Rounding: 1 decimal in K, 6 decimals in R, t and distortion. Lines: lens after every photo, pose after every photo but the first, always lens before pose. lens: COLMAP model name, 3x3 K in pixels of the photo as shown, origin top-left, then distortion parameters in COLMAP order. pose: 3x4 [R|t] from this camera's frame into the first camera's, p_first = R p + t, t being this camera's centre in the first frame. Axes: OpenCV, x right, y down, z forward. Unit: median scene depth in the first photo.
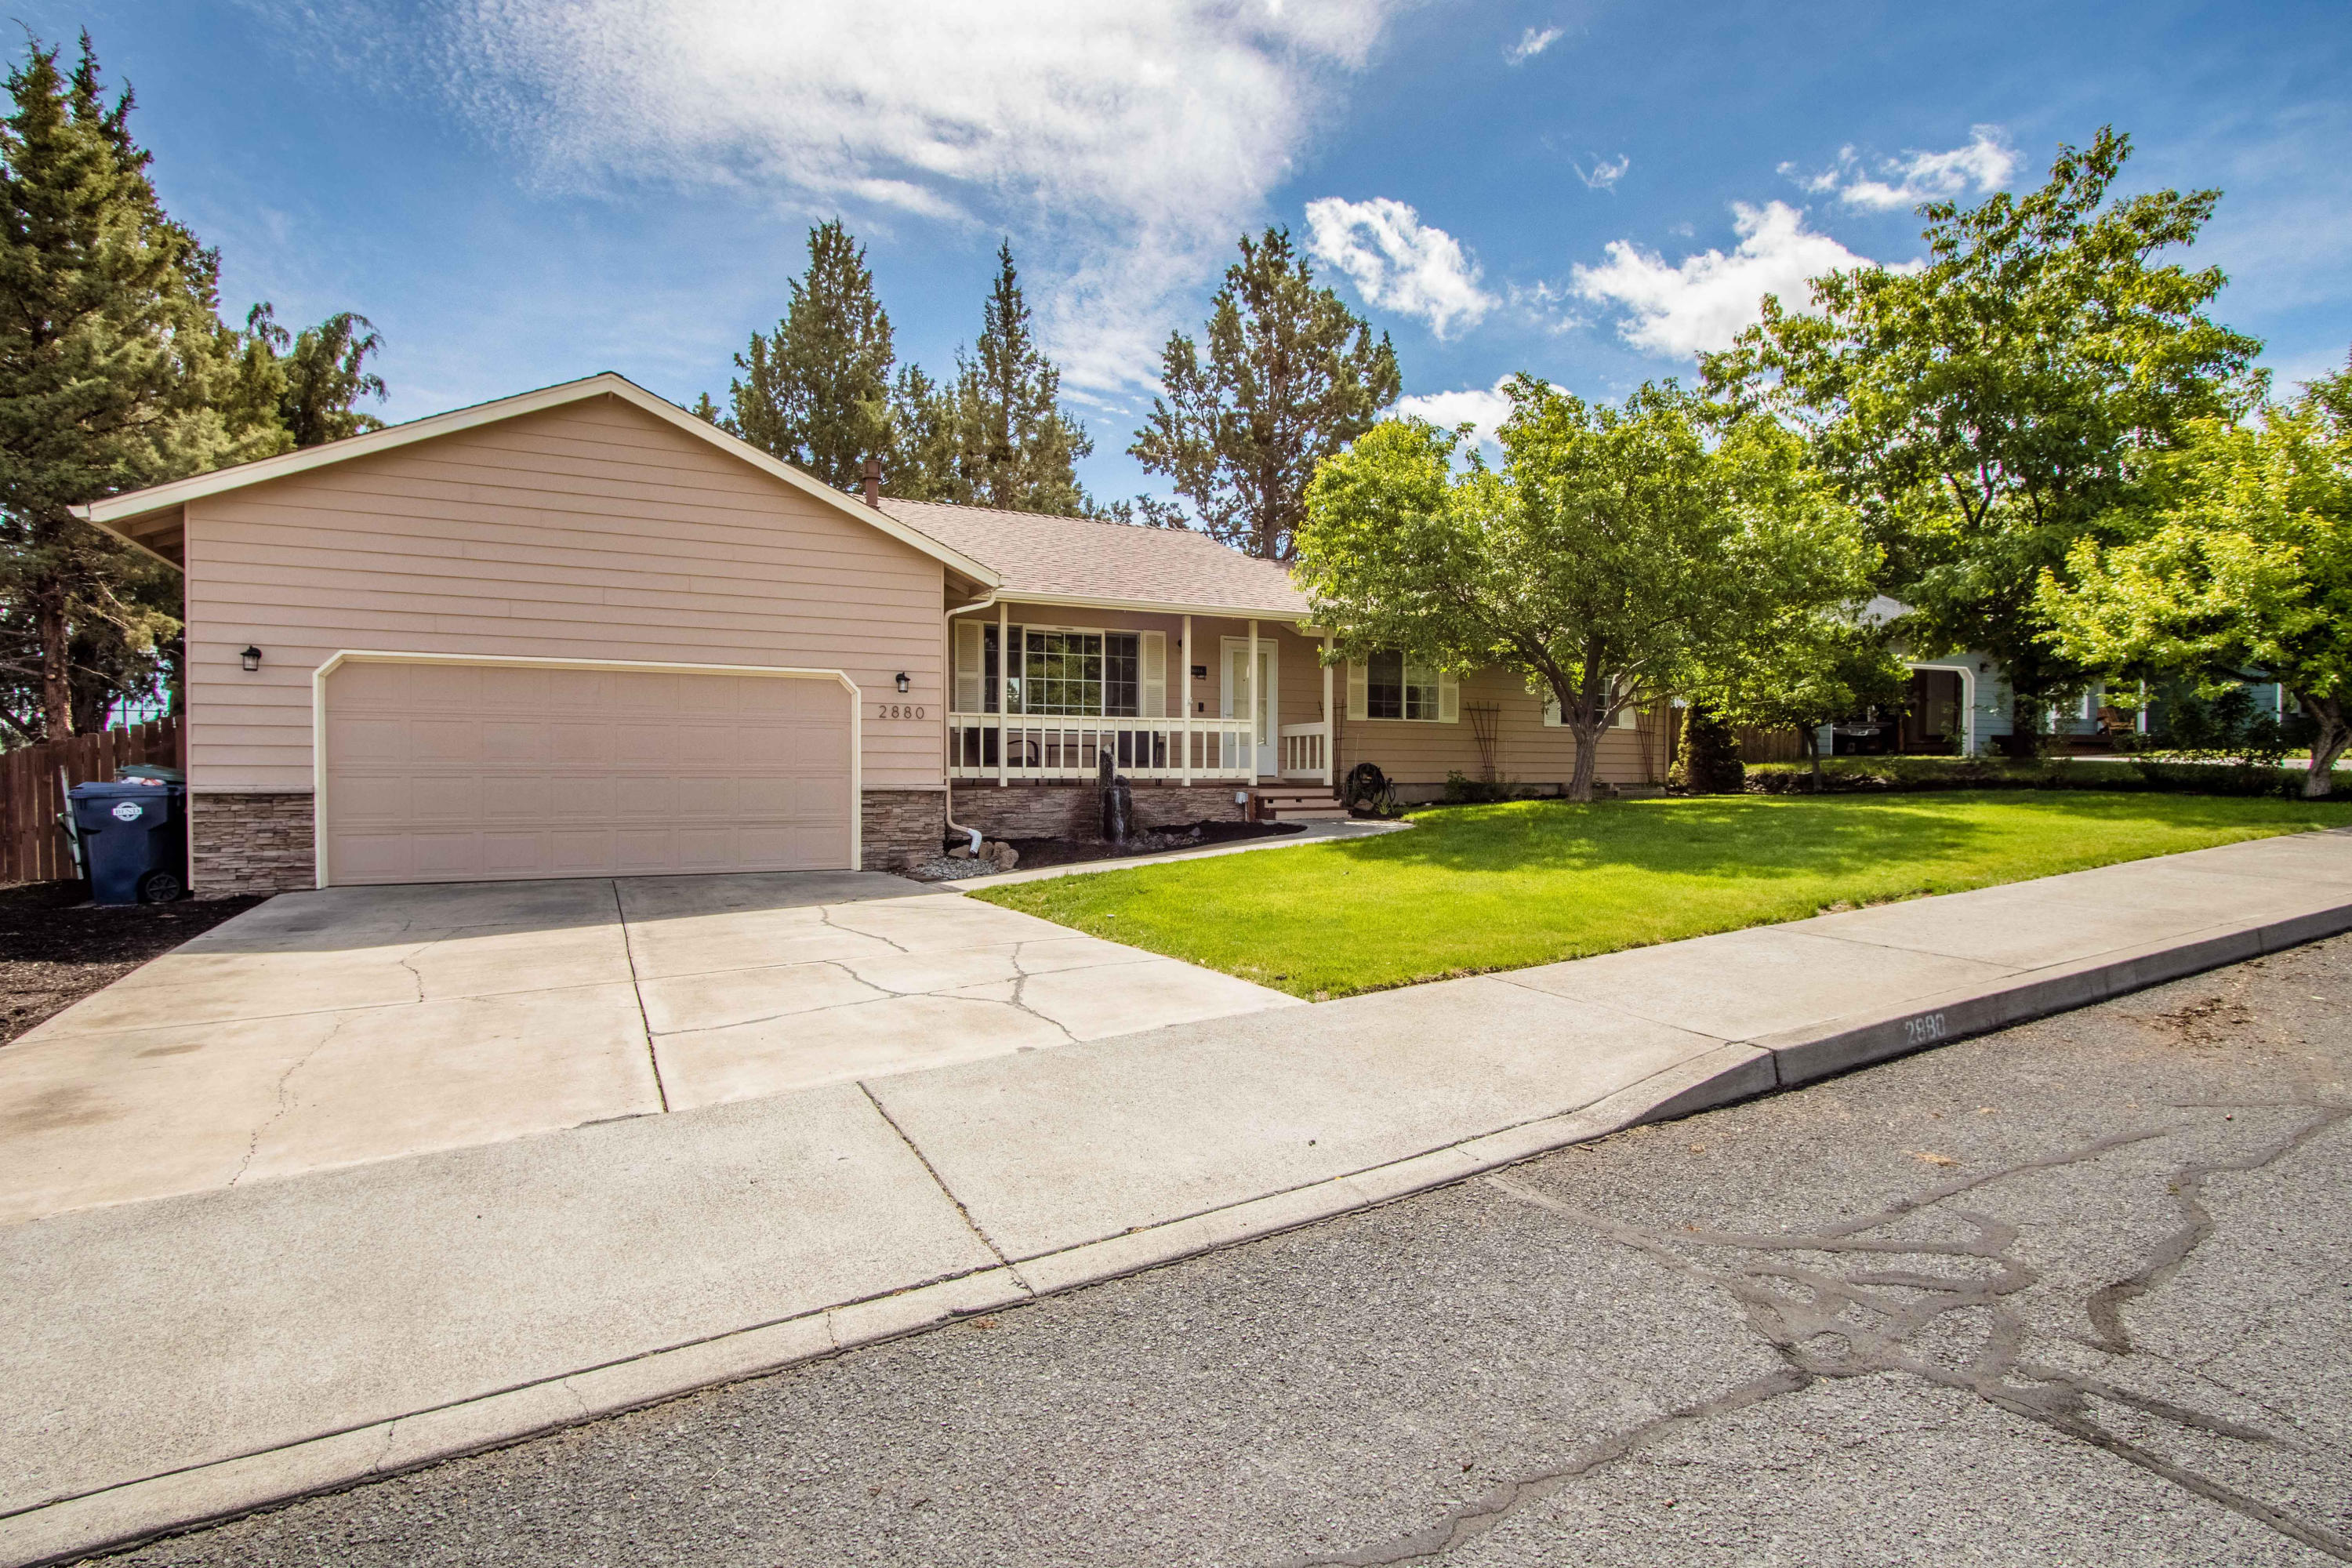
lens RADIAL K [[1180.7, 0, 1147.6], [0, 1180.7, 792.1], [0, 0, 1]] dist [-0.016159, 0.001535]
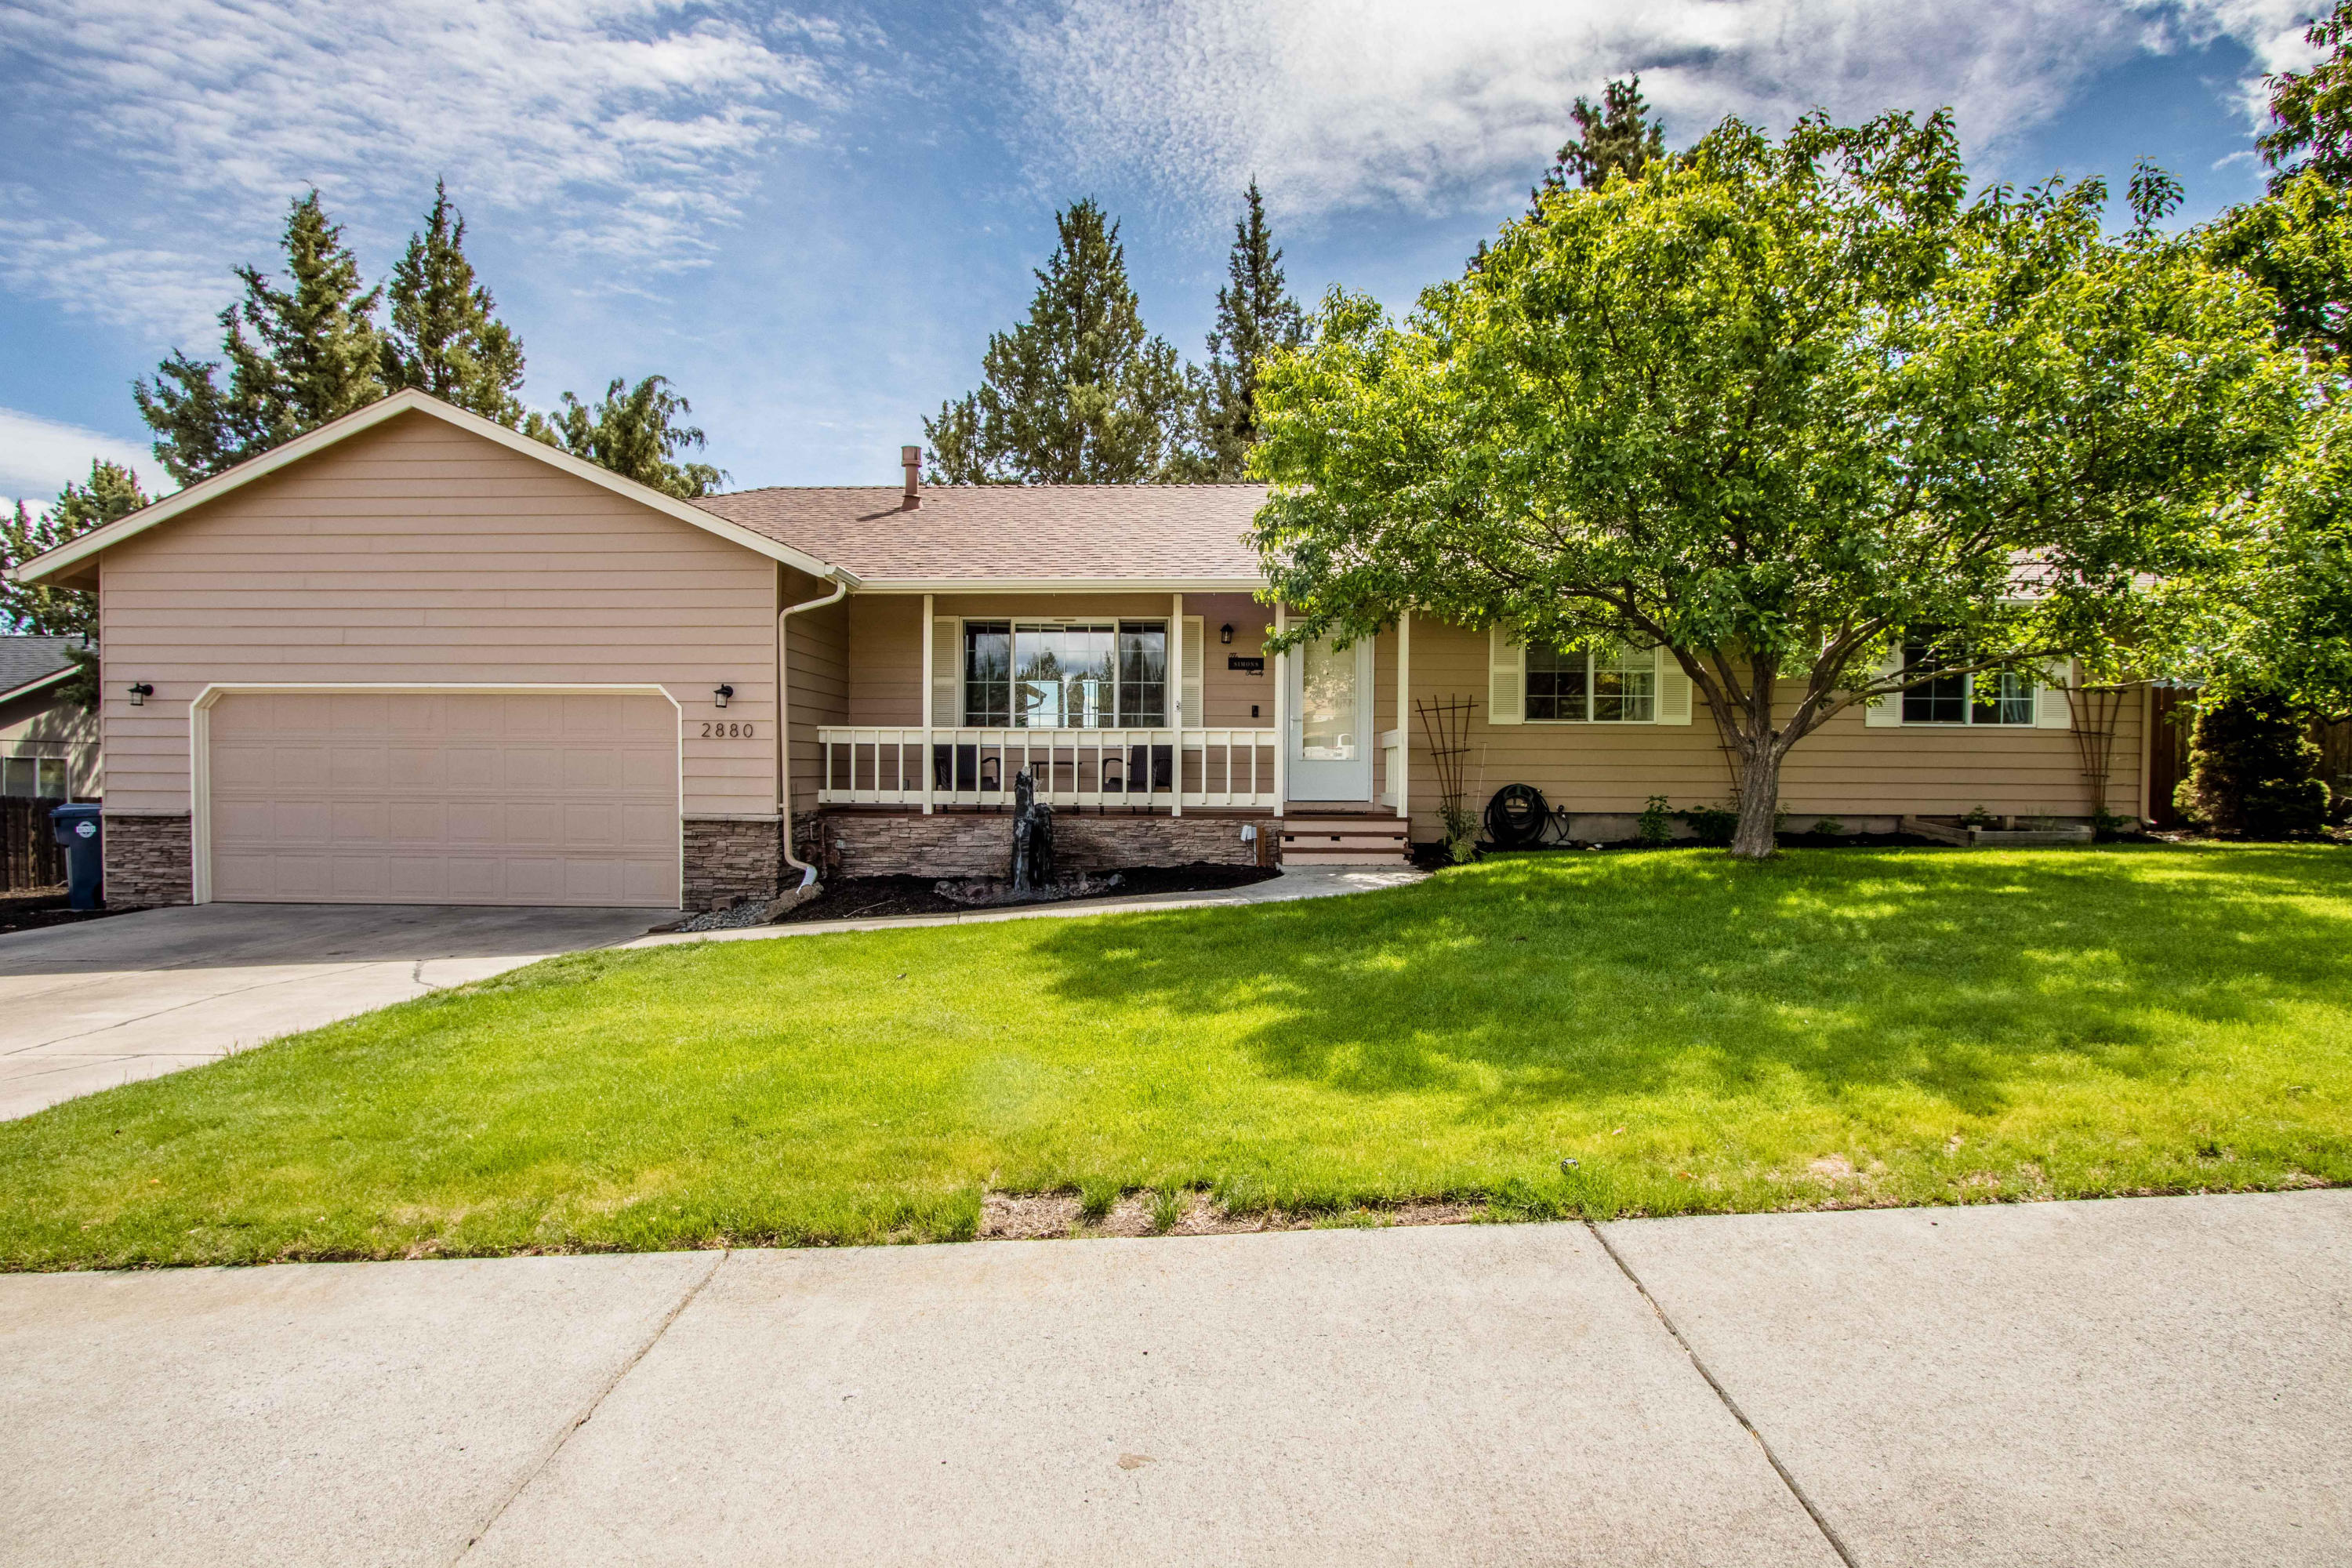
lens RADIAL K [[1180.7, 0, 1147.6], [0, 1180.7, 792.1], [0, 0, 1]] dist [-0.016159, 0.001535]
pose [[0.873316, 0.012529, -0.486992, 0.455779], [-0.011211, 0.999921, 0.005622, -0.028914], [0.487024, 0.000550, 0.873388, 0.373553]]
